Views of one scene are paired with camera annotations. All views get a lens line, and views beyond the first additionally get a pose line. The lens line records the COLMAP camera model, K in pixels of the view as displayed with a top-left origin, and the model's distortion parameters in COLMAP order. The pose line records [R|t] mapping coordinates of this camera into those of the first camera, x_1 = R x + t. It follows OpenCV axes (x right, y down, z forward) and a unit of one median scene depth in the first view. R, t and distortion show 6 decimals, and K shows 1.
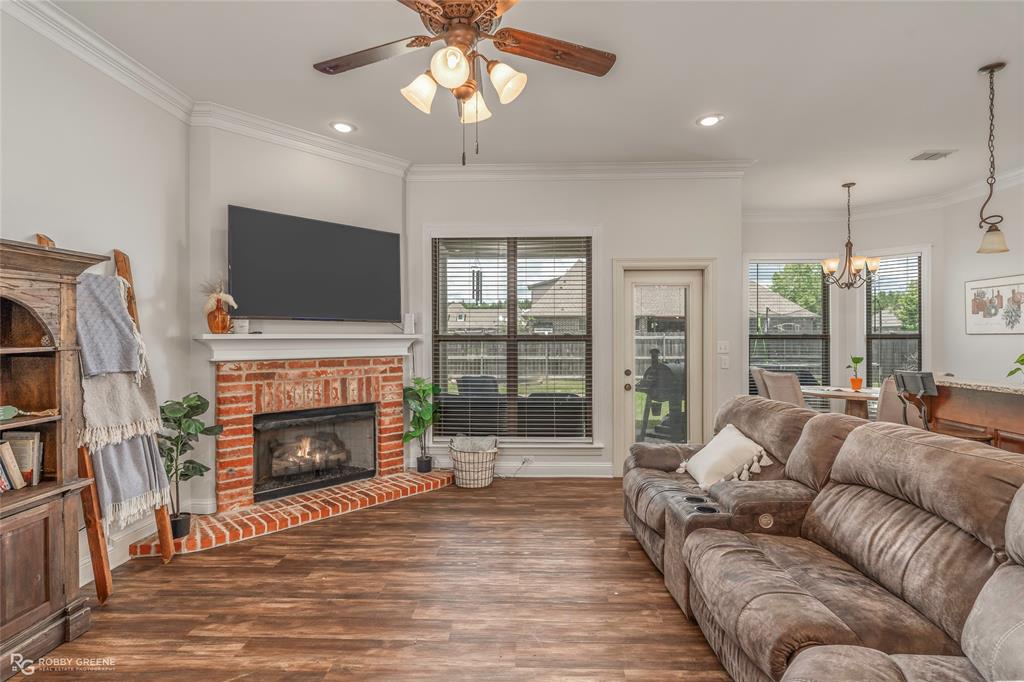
lens RADIAL K [[500.6, 0, 513.4], [0, 500.6, 335.7], [0, 0, 1]] dist [-0.005555, 0.002850]
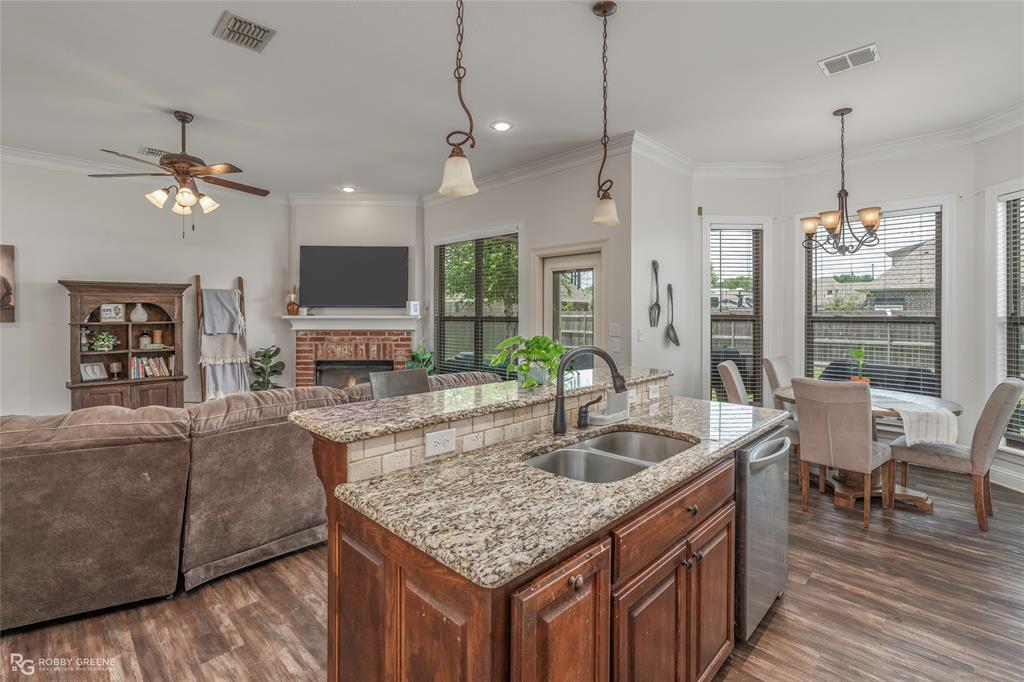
lens RADIAL K [[464.8, 0, 511.0], [0, 464.8, 313.3], [0, 0, 1]] dist [-0.001997, -0.000473]
pose [[0.732825, 0.000711, -0.680417, 0.981535], [-0.000410, 1.000000, 0.000604, -0.011002], [0.680417, -0.000163, 0.732825, 0.223432]]
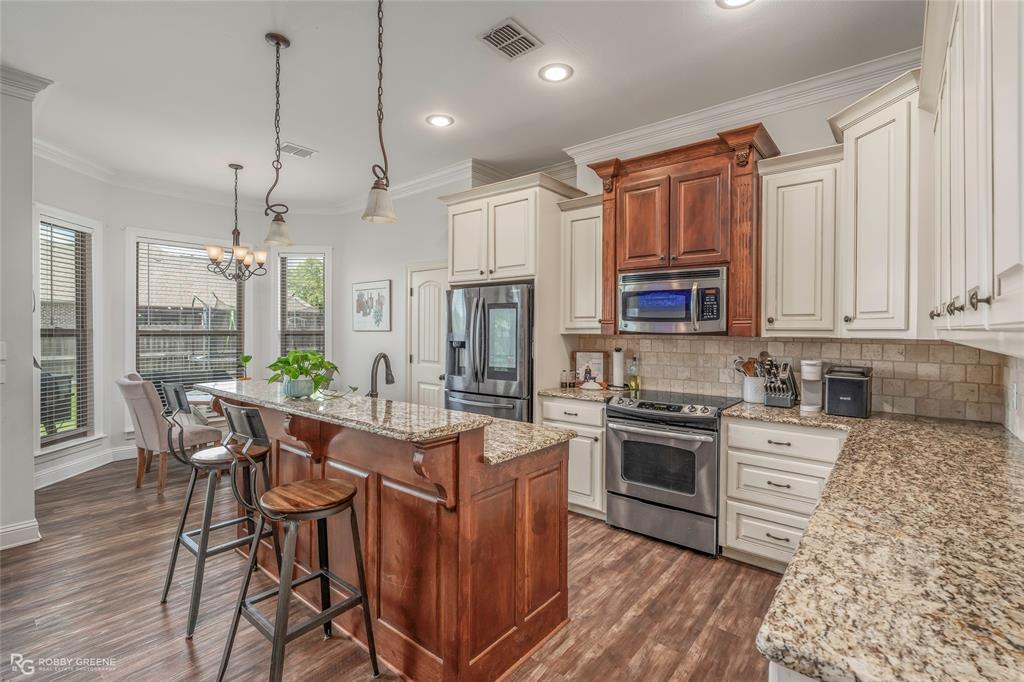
lens RADIAL K [[464.8, 0, 512.1], [0, 464.8, 335.2], [0, 0, 1]] dist [-0.001997, -0.000473]
pose [[0.616081, -0.005930, 0.787661, 0.395990], [-0.005995, 0.999907, 0.012217, -0.010614], [-0.787660, -0.012249, 0.615988, 0.102628]]
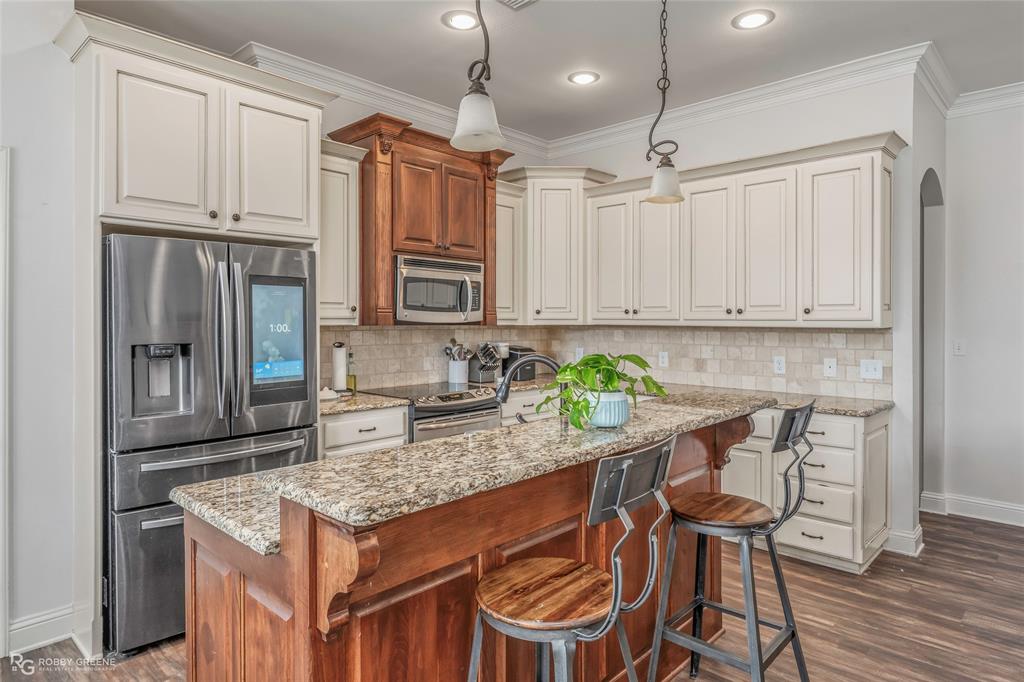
lens RADIAL K [[602.1, 0, 517.0], [0, 602.1, 326.3], [0, 0, 1]] dist [-0.013961, 0.001311]
pose [[-0.744919, -0.007211, 0.667116, 0.414729], [-0.001984, 0.999961, 0.008593, -0.009694], [-0.667152, 0.005077, -0.744904, 0.976181]]
